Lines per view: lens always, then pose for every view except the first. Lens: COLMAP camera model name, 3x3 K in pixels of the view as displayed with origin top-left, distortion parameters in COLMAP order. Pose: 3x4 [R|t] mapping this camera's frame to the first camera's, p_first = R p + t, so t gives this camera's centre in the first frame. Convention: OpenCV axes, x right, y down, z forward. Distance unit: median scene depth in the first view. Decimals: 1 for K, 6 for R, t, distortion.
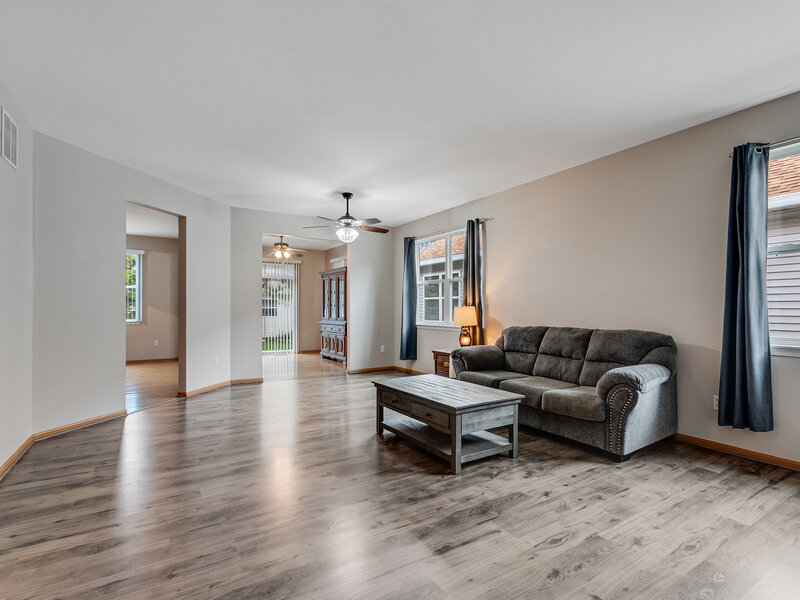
lens RADIAL K [[399.5, 0, 399.2], [0, 399.5, 303.0], [0, 0, 1]] dist [0.004853, 0.001275]
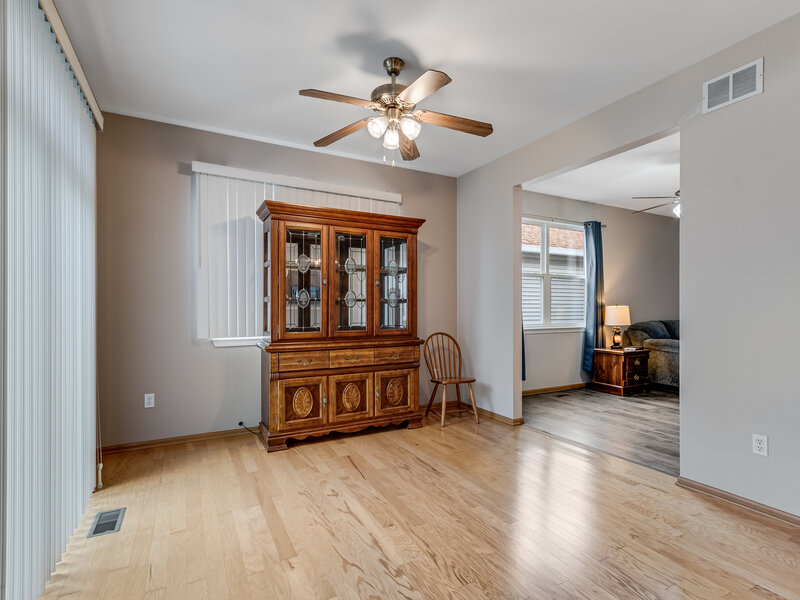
lens RADIAL K [[399.5, 0, 399.2], [0, 399.5, 303.0], [0, 0, 1]] dist [0.004853, 0.001275]
pose [[0.080778, 0.011622, 0.996664, -0.790249], [-0.017949, 0.999787, -0.010203, 0.019237], [-0.996571, -0.017064, 0.080969, 1.279493]]
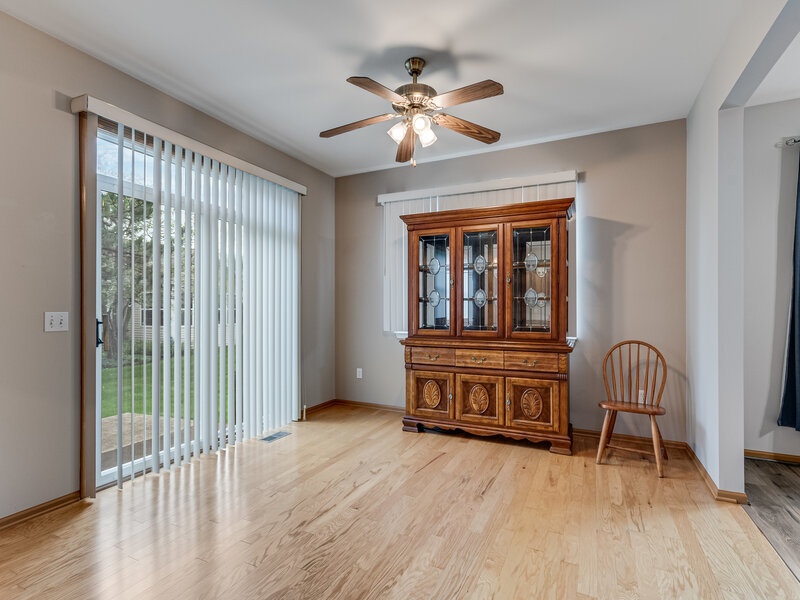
lens RADIAL K [[395.2, 0, 400.0], [0, 395.2, 300.0], [0, 0, 1]] dist [-0.000670, 0.000571]
pose [[0.849042, 0.009173, 0.528246, -0.514977], [-0.009526, 0.999953, -0.002053, 0.010728], [-0.528240, -0.003289, 0.849089, 0.827821]]
